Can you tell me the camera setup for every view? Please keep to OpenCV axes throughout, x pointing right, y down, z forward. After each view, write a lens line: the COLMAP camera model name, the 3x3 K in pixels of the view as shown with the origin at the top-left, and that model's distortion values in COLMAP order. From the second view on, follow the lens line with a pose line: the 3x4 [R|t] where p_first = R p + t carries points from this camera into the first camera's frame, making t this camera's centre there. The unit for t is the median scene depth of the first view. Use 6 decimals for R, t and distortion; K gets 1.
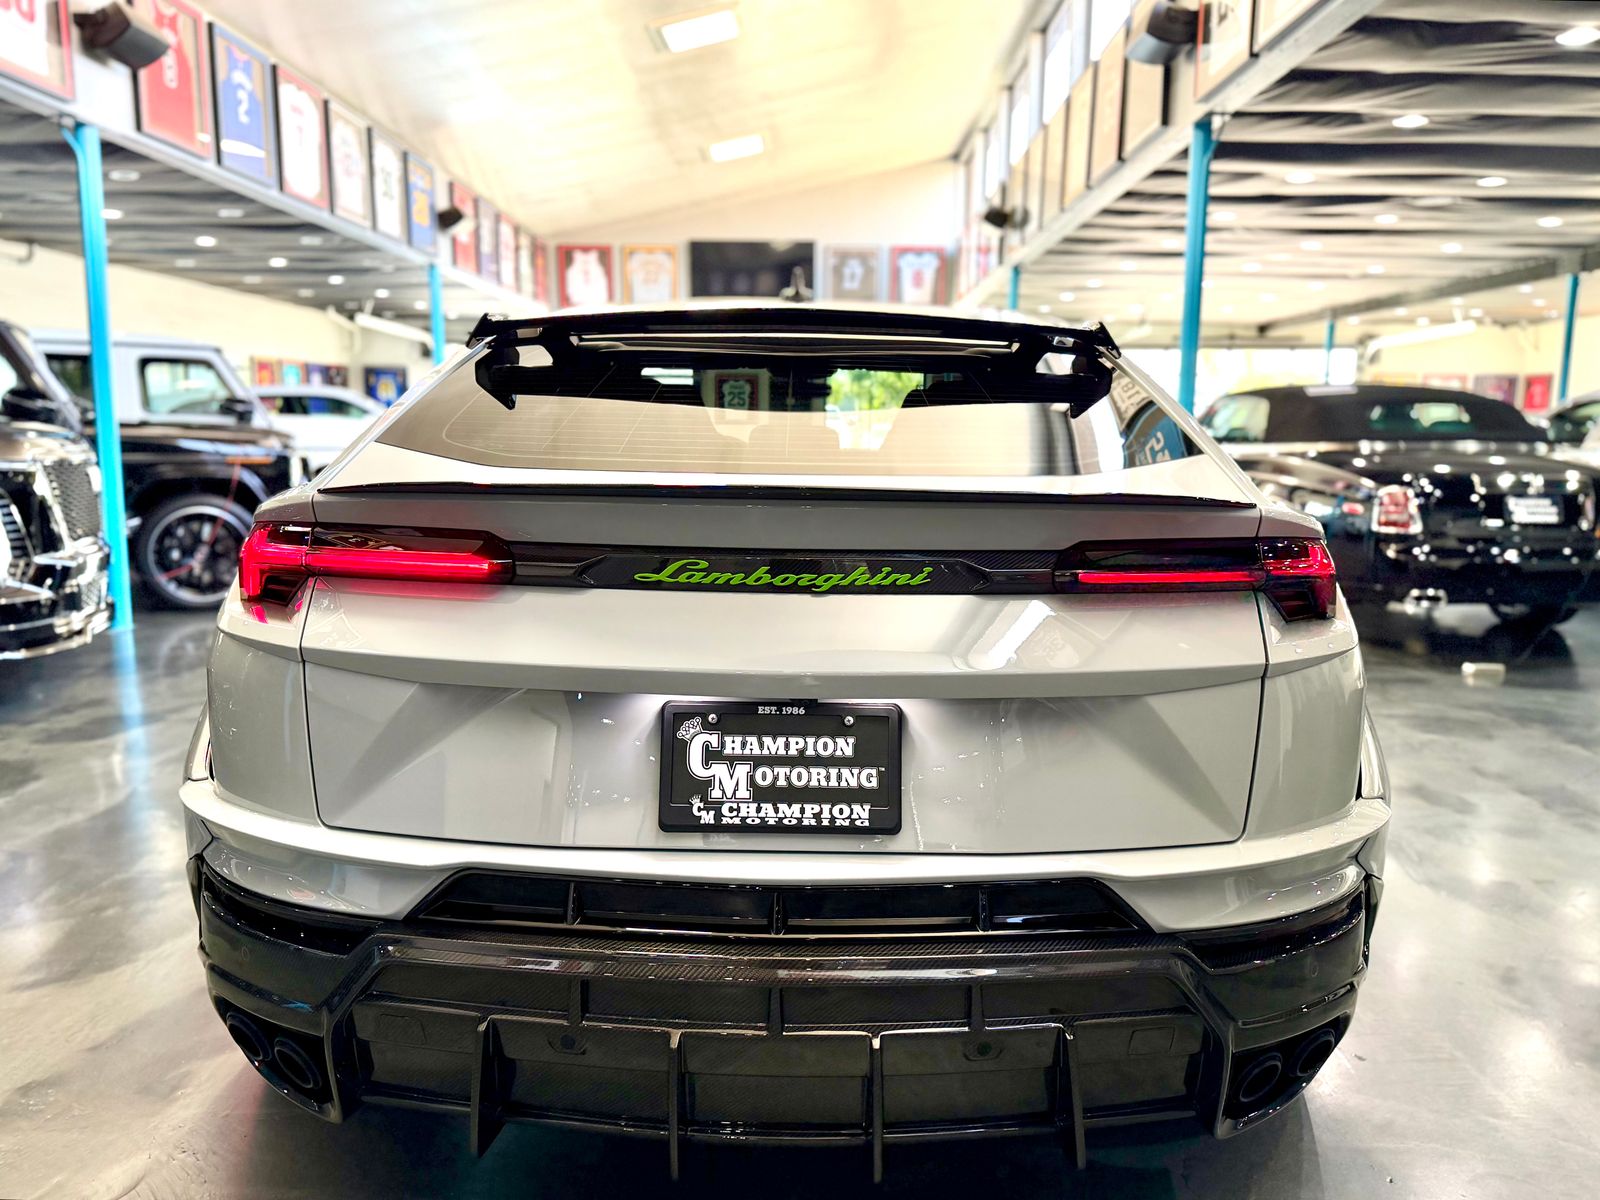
lens RADIAL K [[1134.4, 0, 800.0], [0, 1134.4, 600.0], [0, 0, 1]] dist [0.023895, -0.034411]
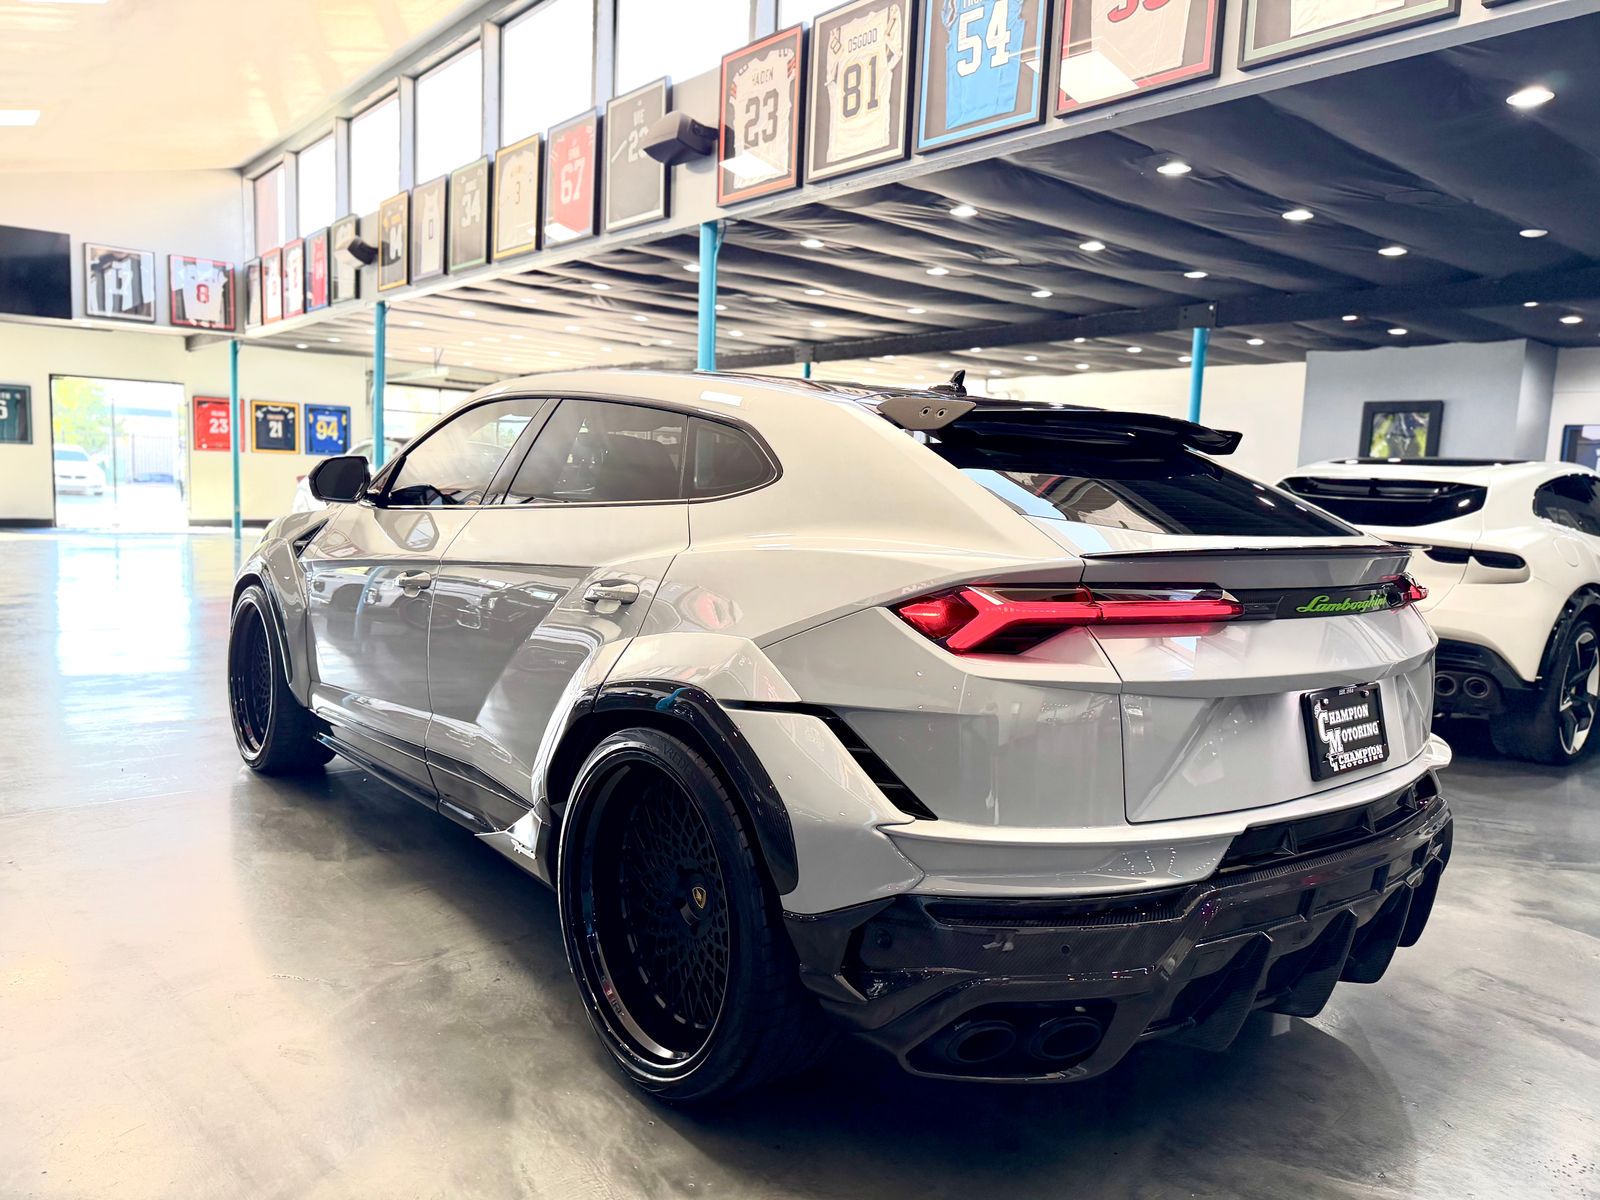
lens RADIAL K [[1134.4, 0, 800.0], [0, 1134.4, 600.0], [0, 0, 1]] dist [0.023895, -0.034411]
pose [[0.758376, -0.045852, 0.650203, -1.571451], [0.067377, 0.997694, -0.008230, -0.063237], [-0.648326, 0.050051, 0.759716, 0.301041]]
